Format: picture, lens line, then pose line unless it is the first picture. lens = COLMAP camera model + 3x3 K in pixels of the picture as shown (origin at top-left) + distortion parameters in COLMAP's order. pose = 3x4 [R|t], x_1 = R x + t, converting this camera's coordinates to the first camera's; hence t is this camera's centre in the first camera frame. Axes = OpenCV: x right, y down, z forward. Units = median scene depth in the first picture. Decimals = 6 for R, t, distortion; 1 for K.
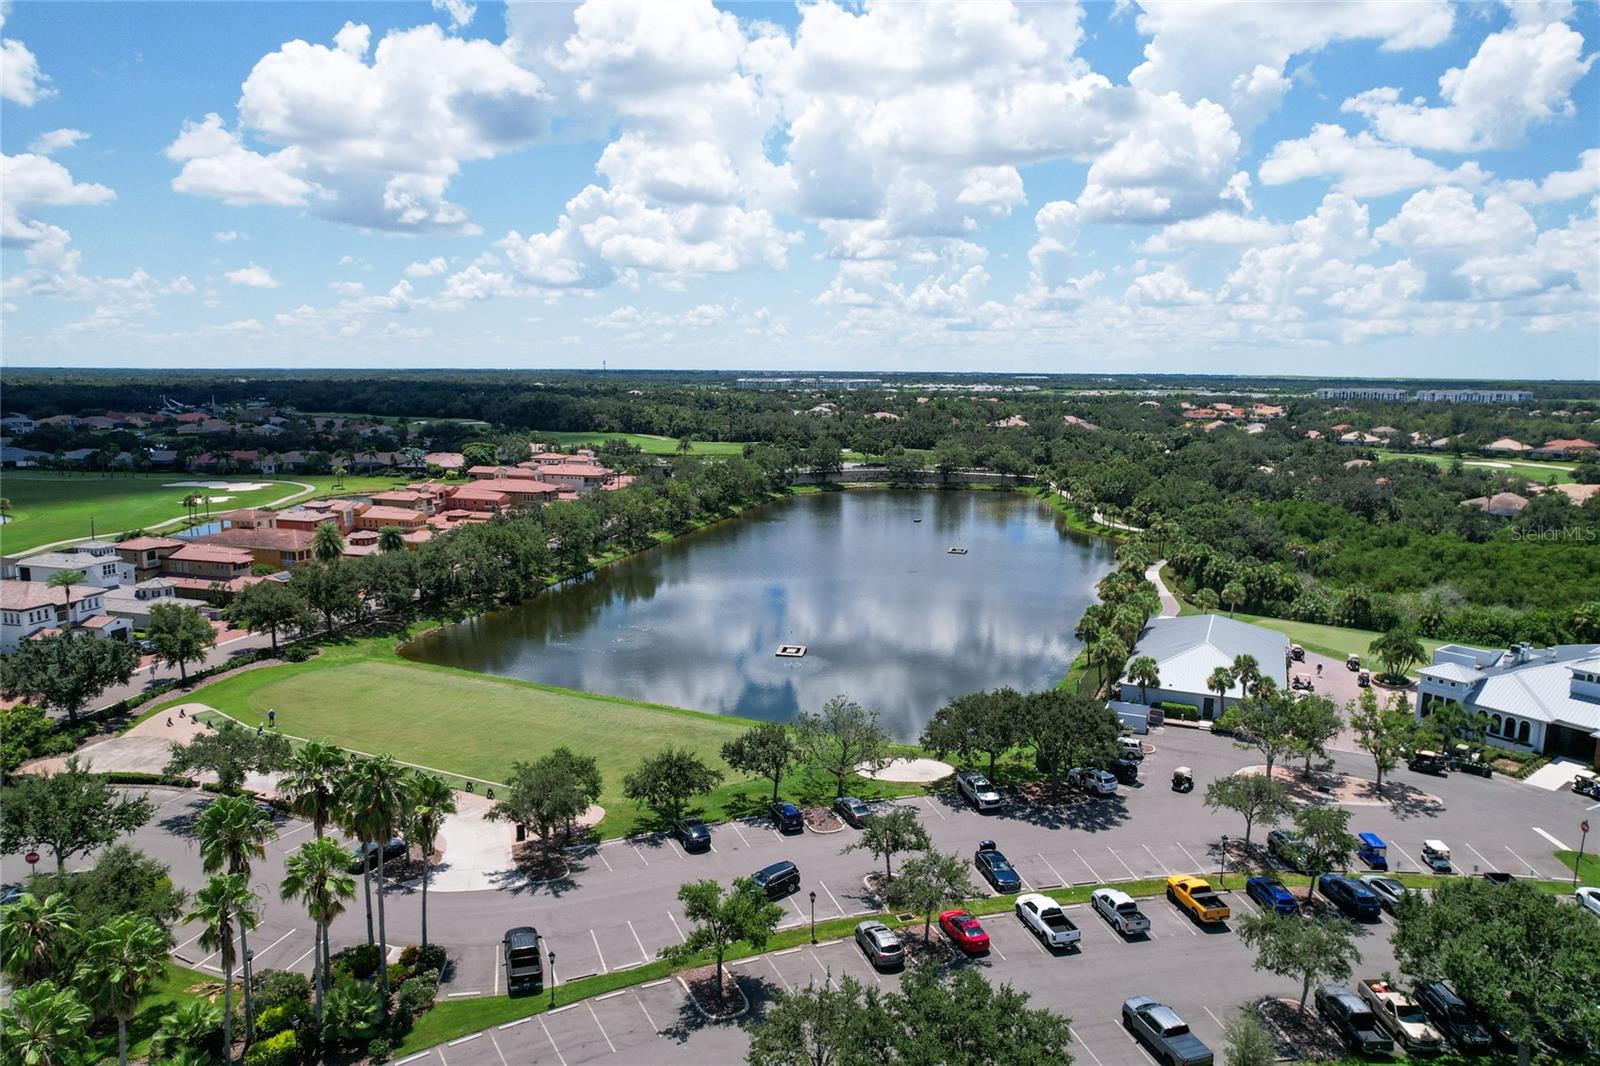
lens RADIAL K [[1051.9, 0, 800.0], [0, 1051.9, 533.0], [0, 0, 1]] dist [-0.083515, 0.065346]
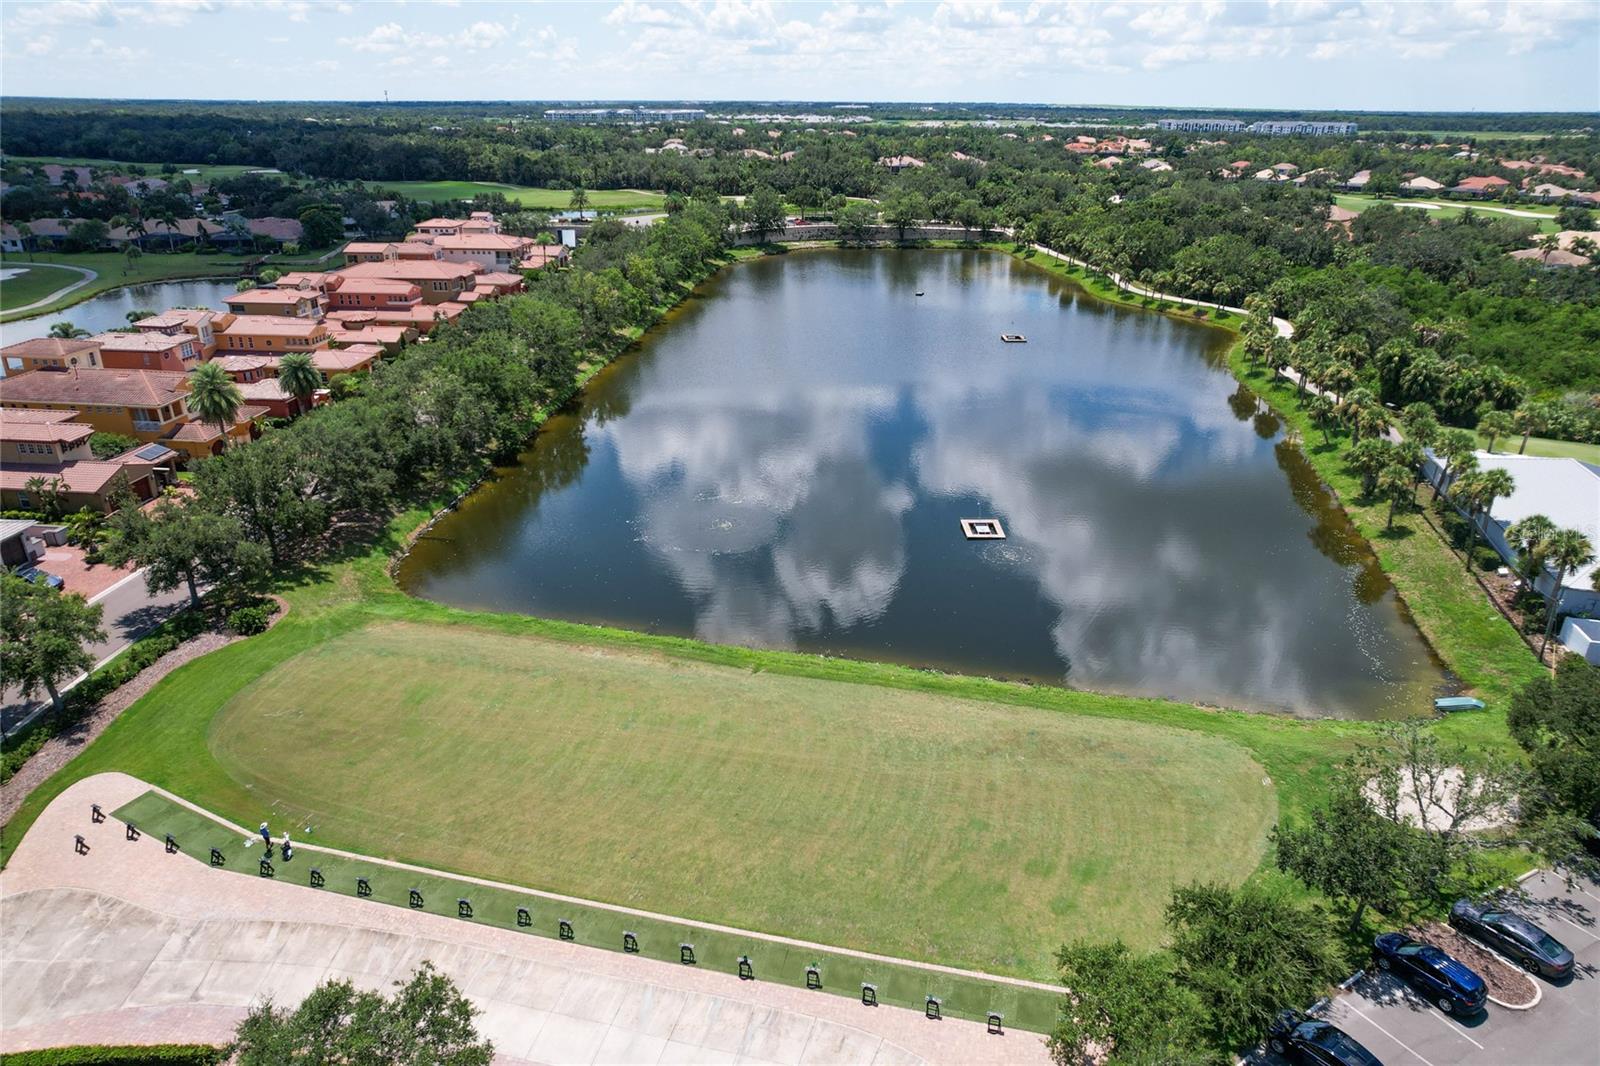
lens RADIAL K [[1043.2, 0, 804.1], [0, 1043.2, 538.2], [0, 0, 1]] dist [-0.083657, 0.076496]
pose [[0.981317, -0.075130, 0.177123, -0.101113], [0.029090, 0.967960, 0.249415, -0.023861], [-0.190186, -0.239603, 0.952061, 0.144917]]
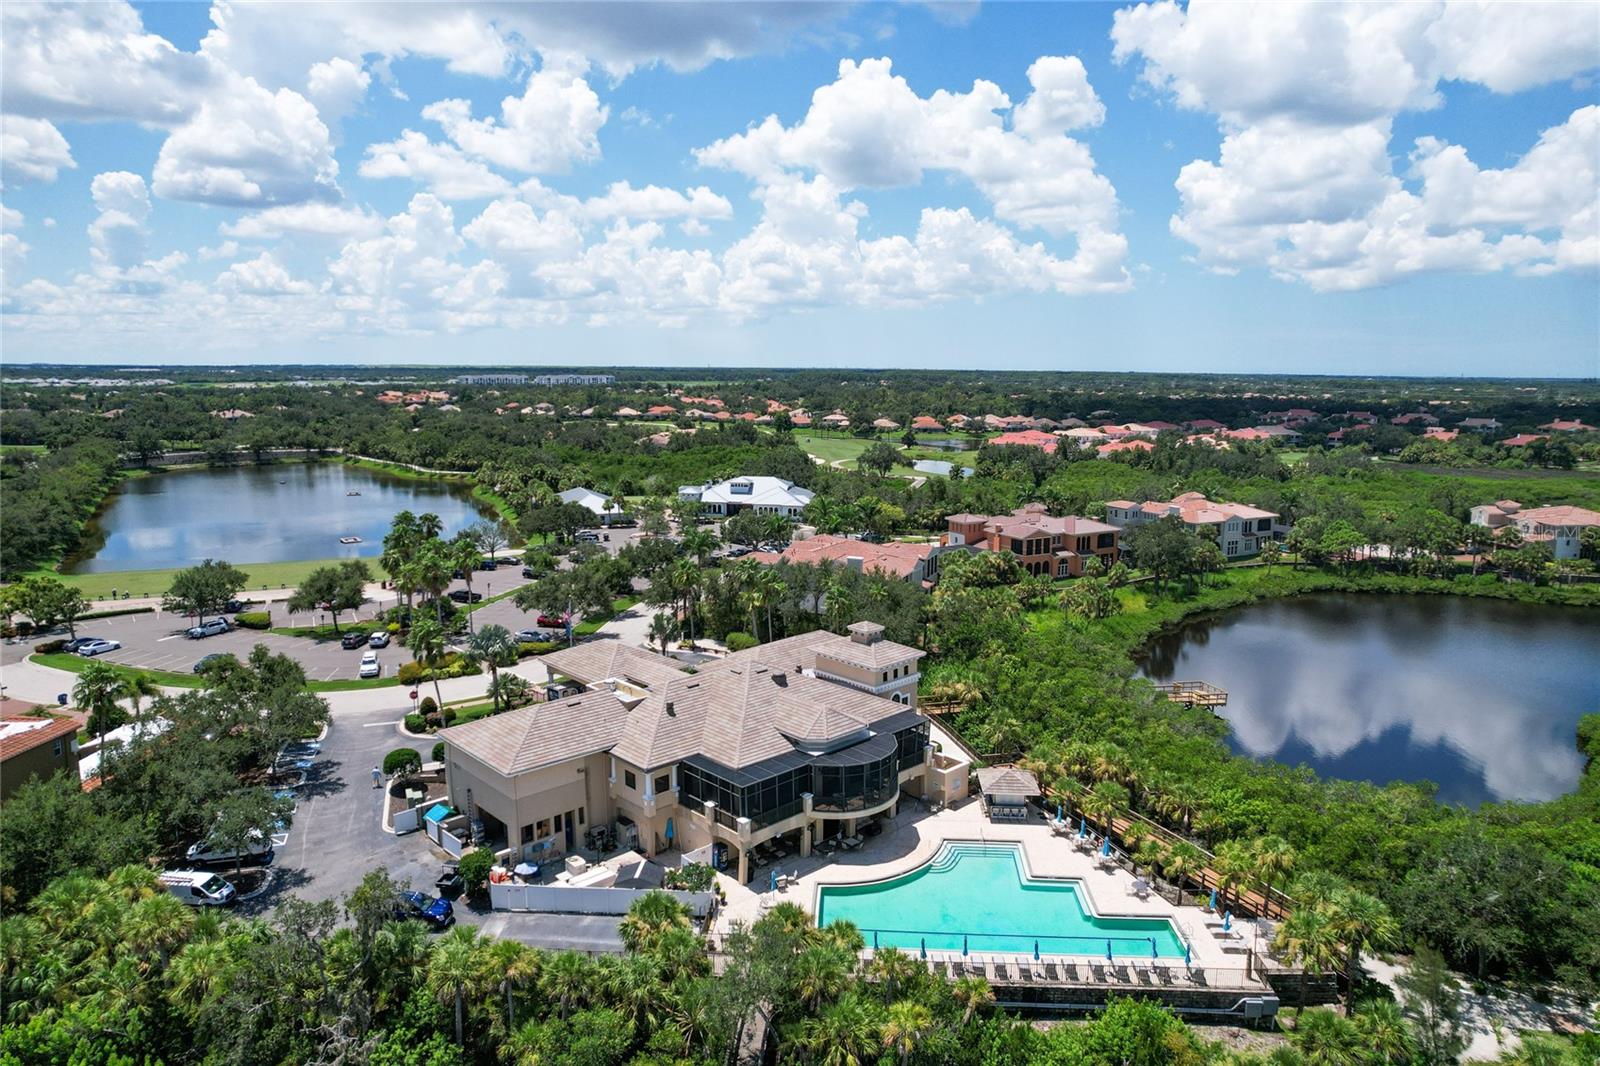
lens RADIAL K [[1043.3, 0, 820.5], [0, 1043.3, 503.8], [0, 0, 1]] dist [-0.061505, 0.072464]
pose [[0.676861, -0.100883, 0.729165, -0.276819], [0.113053, 0.993059, 0.032451, 0.034946], [-0.727378, 0.060469, 0.683568, -0.261181]]
